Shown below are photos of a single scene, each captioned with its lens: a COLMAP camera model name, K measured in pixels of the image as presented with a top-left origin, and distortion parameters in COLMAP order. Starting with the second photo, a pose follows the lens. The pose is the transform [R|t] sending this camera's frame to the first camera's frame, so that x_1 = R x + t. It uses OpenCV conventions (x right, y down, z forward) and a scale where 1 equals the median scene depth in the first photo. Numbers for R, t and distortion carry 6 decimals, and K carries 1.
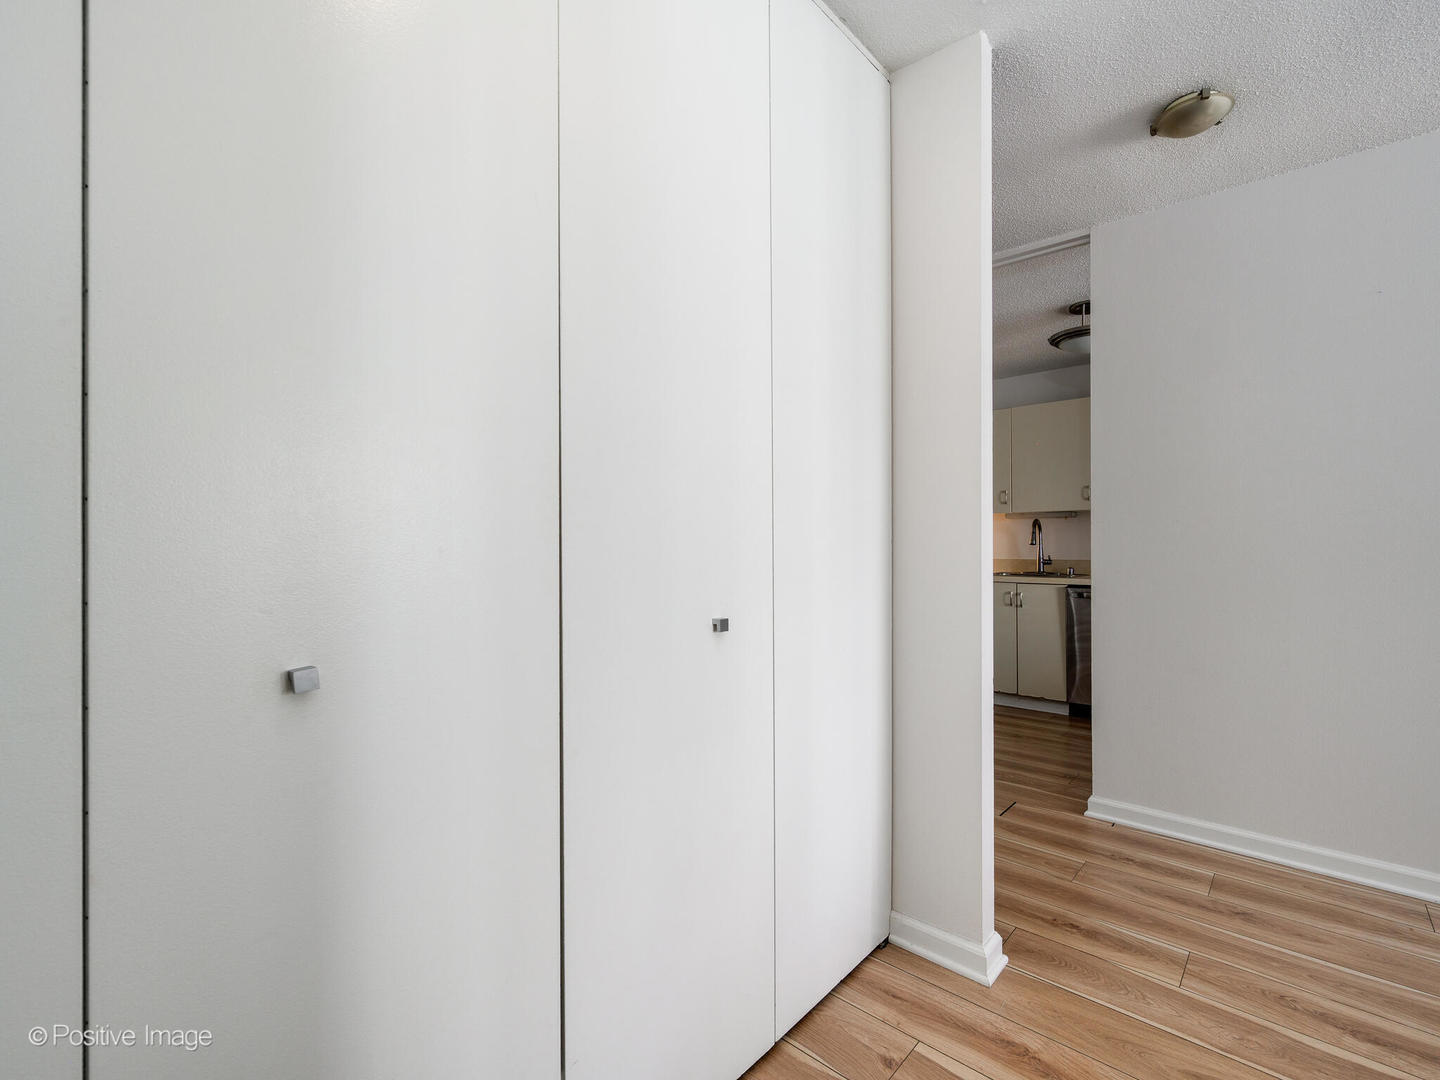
lens RADIAL K [[658.1, 0, 719.2], [0, 658.1, 544.4], [0, 0, 1]] dist [0.006730, -0.004266]
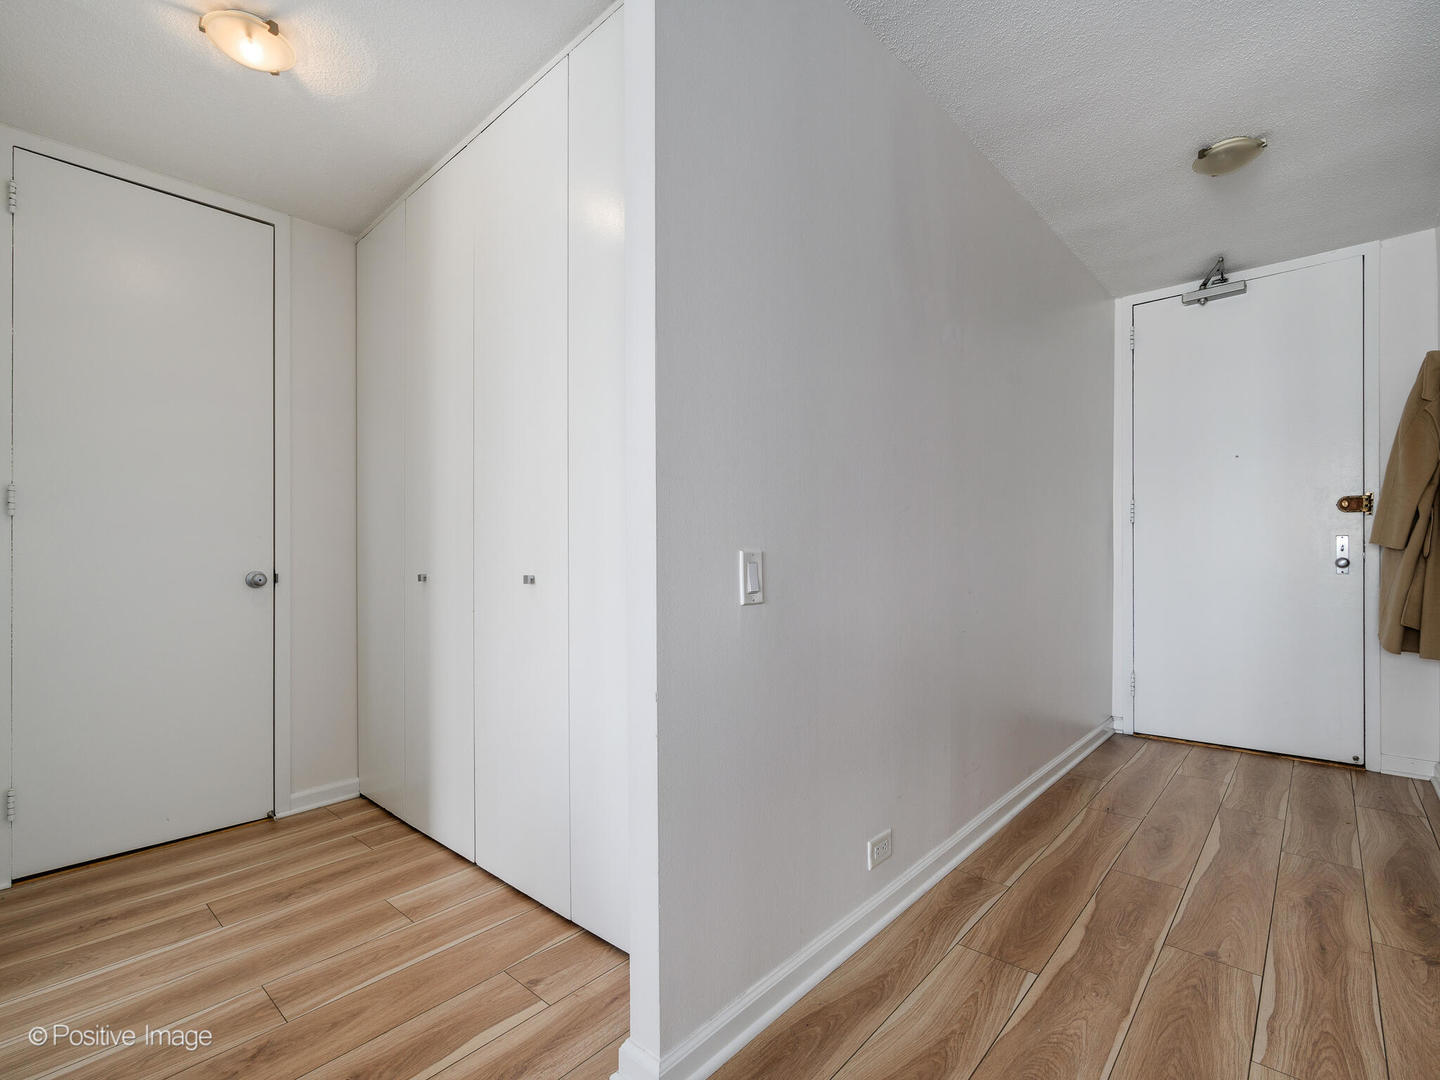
lens RADIAL K [[658.1, 0, 733.3], [0, 658.1, 547.2], [0, 0, 1]] dist [0.006730, -0.004266]
pose [[0.020694, -0.012864, -0.999703, 1.329349], [0.005231, 0.999905, -0.012758, 0.063089], [0.999772, -0.004965, 0.020759, 1.261703]]
